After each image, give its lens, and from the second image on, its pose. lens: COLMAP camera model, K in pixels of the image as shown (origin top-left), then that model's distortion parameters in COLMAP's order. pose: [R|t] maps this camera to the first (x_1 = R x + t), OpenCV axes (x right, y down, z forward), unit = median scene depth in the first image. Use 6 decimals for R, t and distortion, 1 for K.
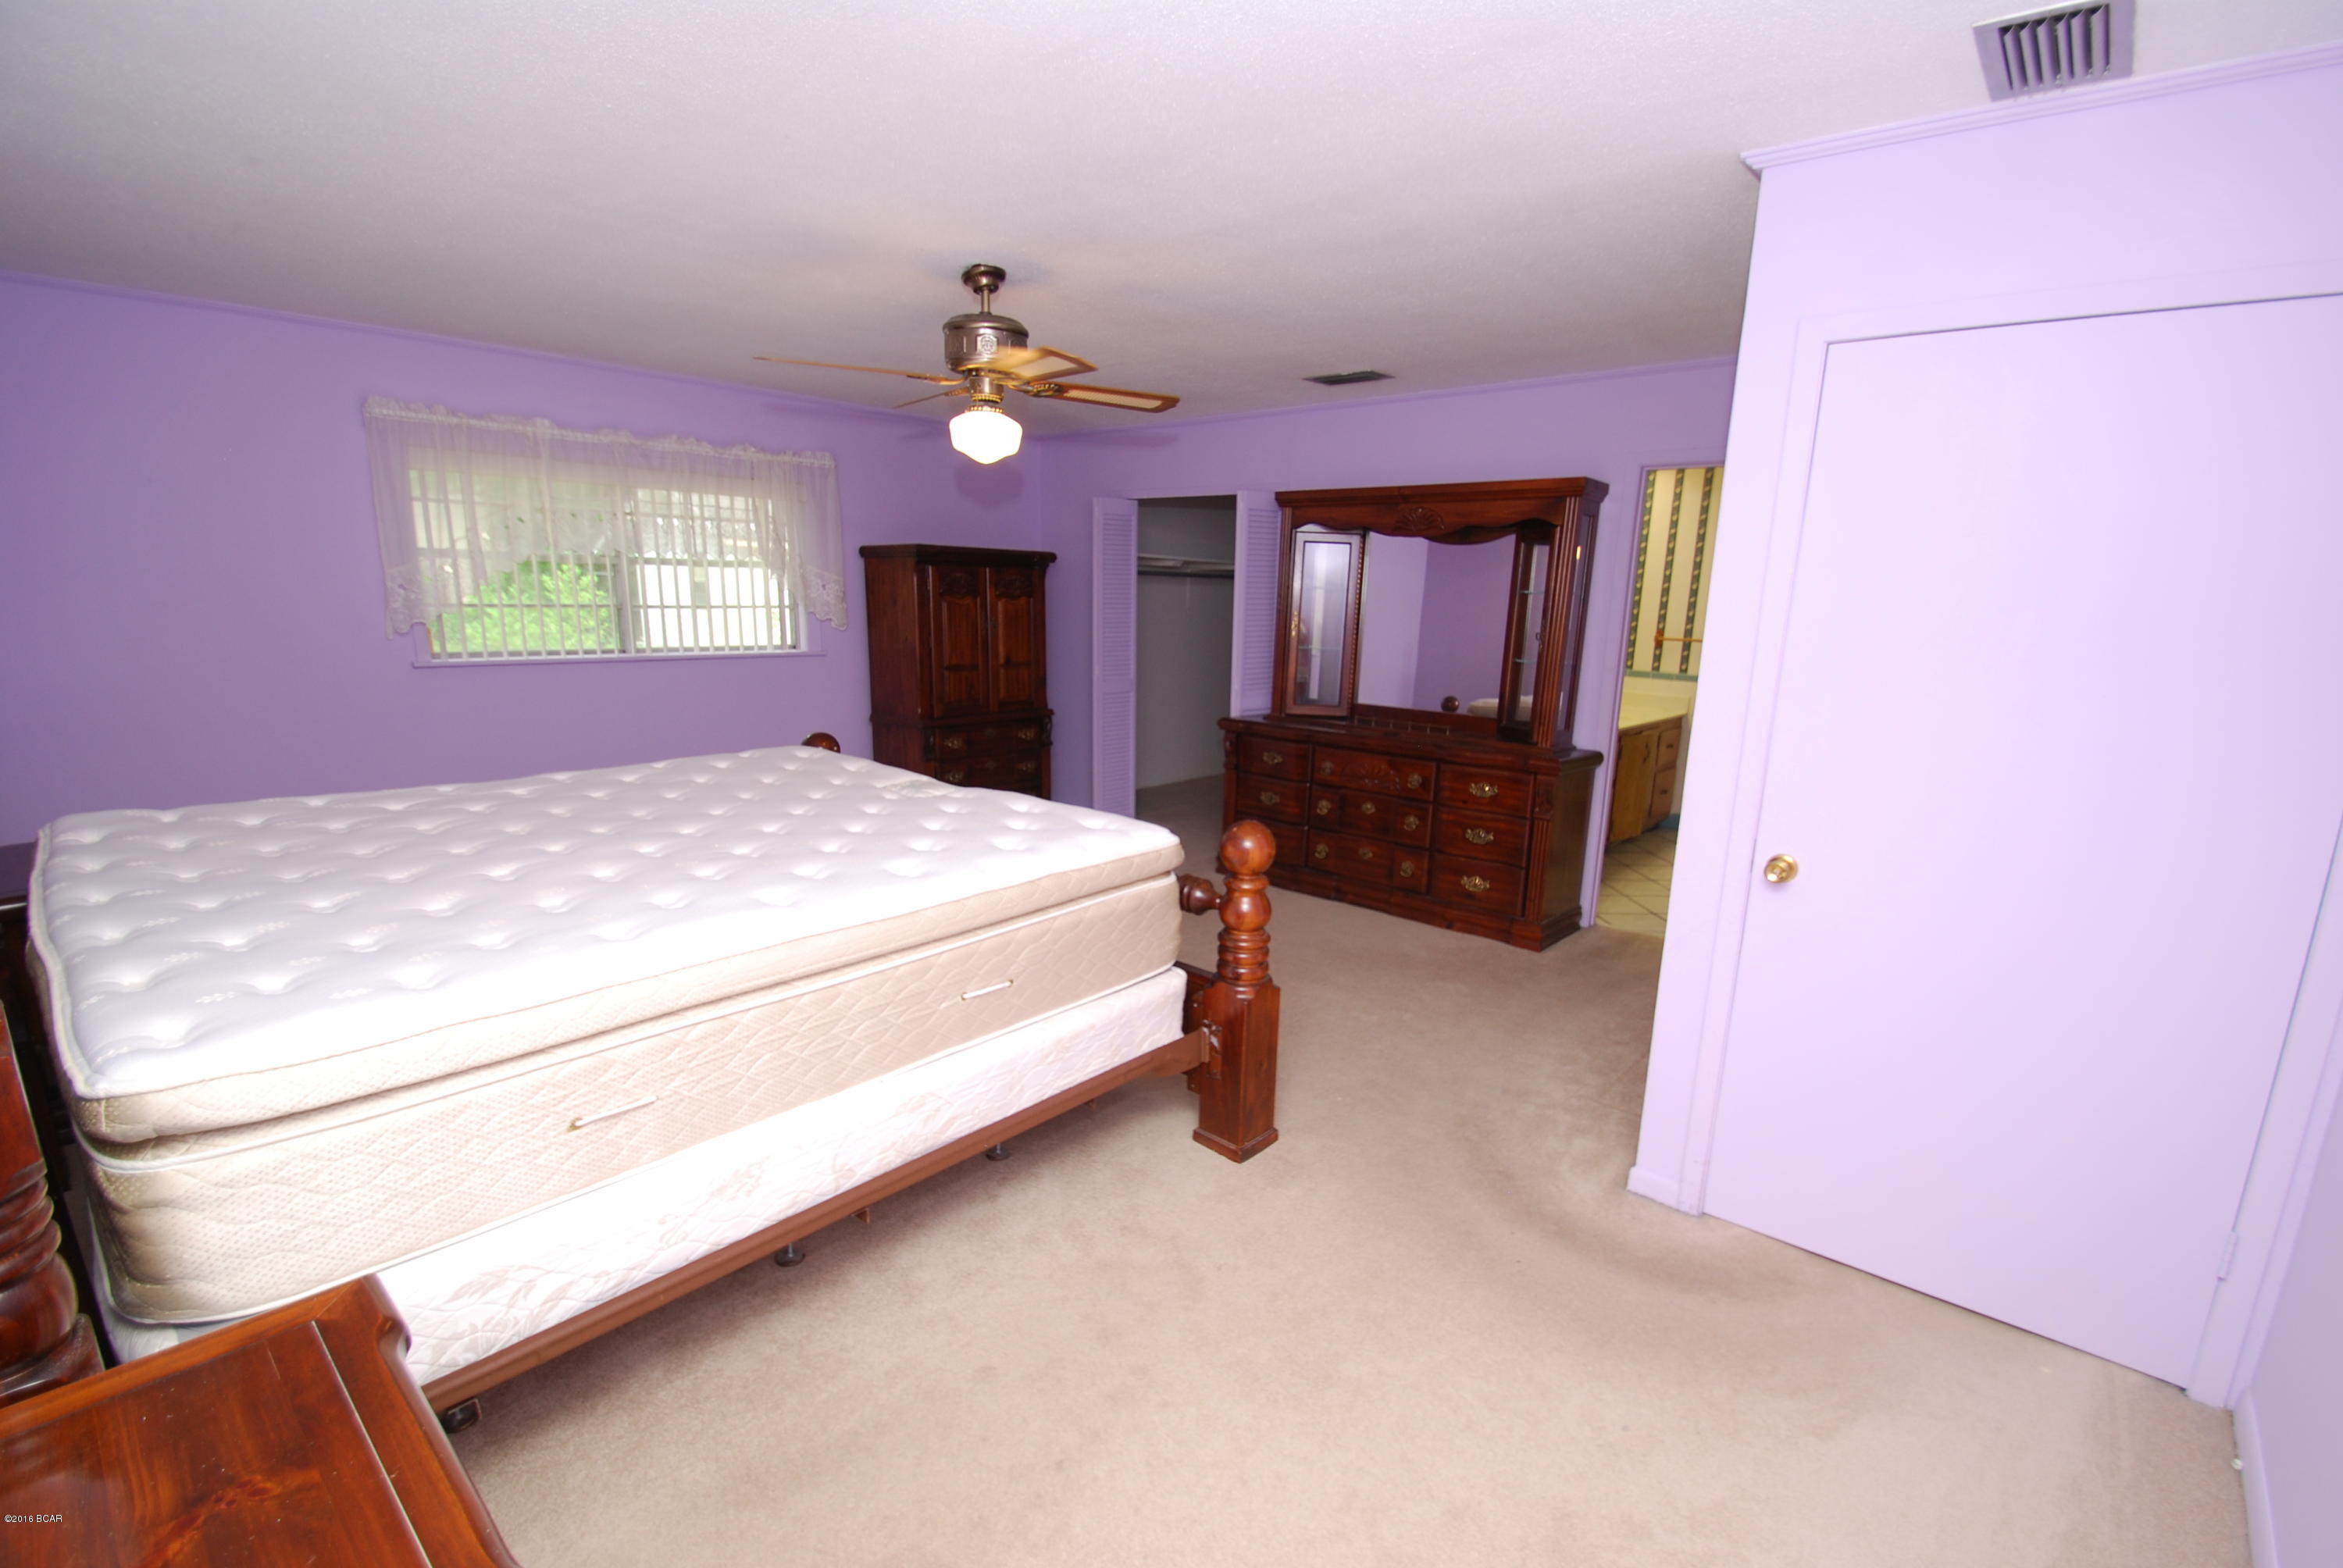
lens RADIAL K [[1056.3, 0, 1184.1], [0, 1056.3, 824.7], [0, 0, 1]] dist [0.006597, -0.013626]
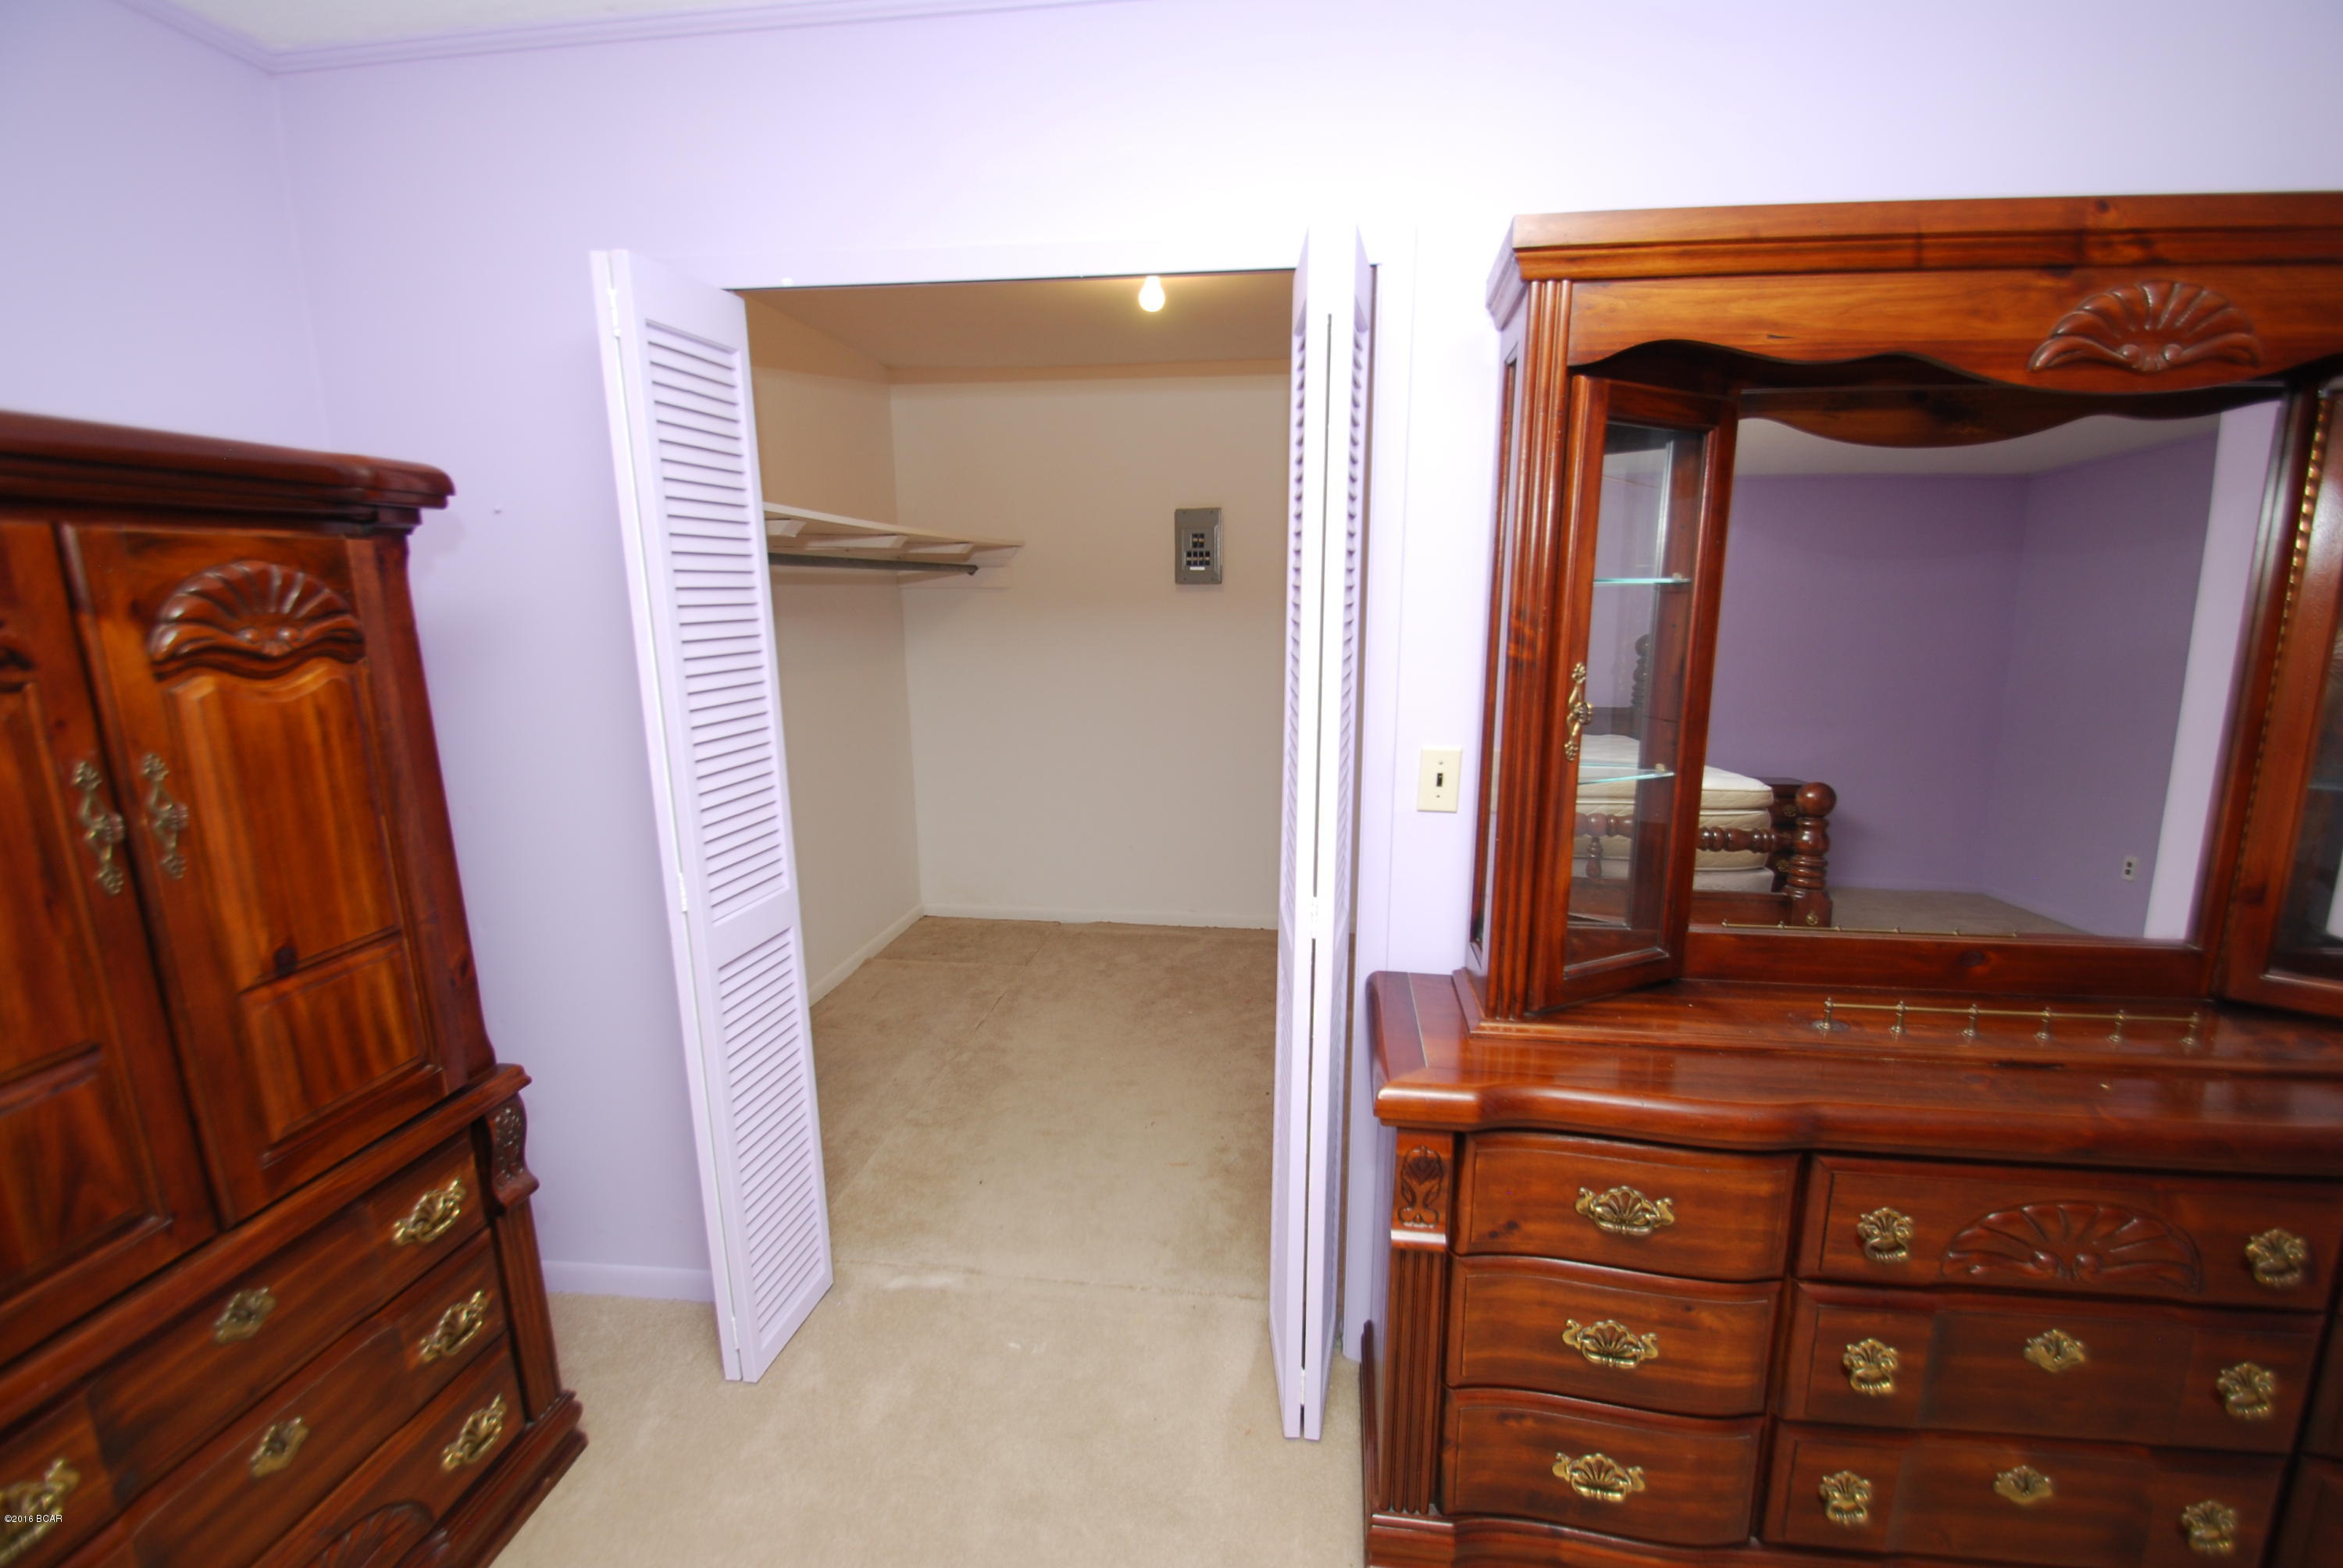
lens RADIAL K [[1056.3, 0, 1184.1], [0, 1056.3, 824.7], [0, 0, 1]] dist [0.006597, -0.013626]
pose [[0.836587, -0.152764, 0.526104, -0.119628], [0.145269, 0.987816, 0.055830, -0.164702], [-0.528223, 0.029720, 0.848586, 0.705938]]
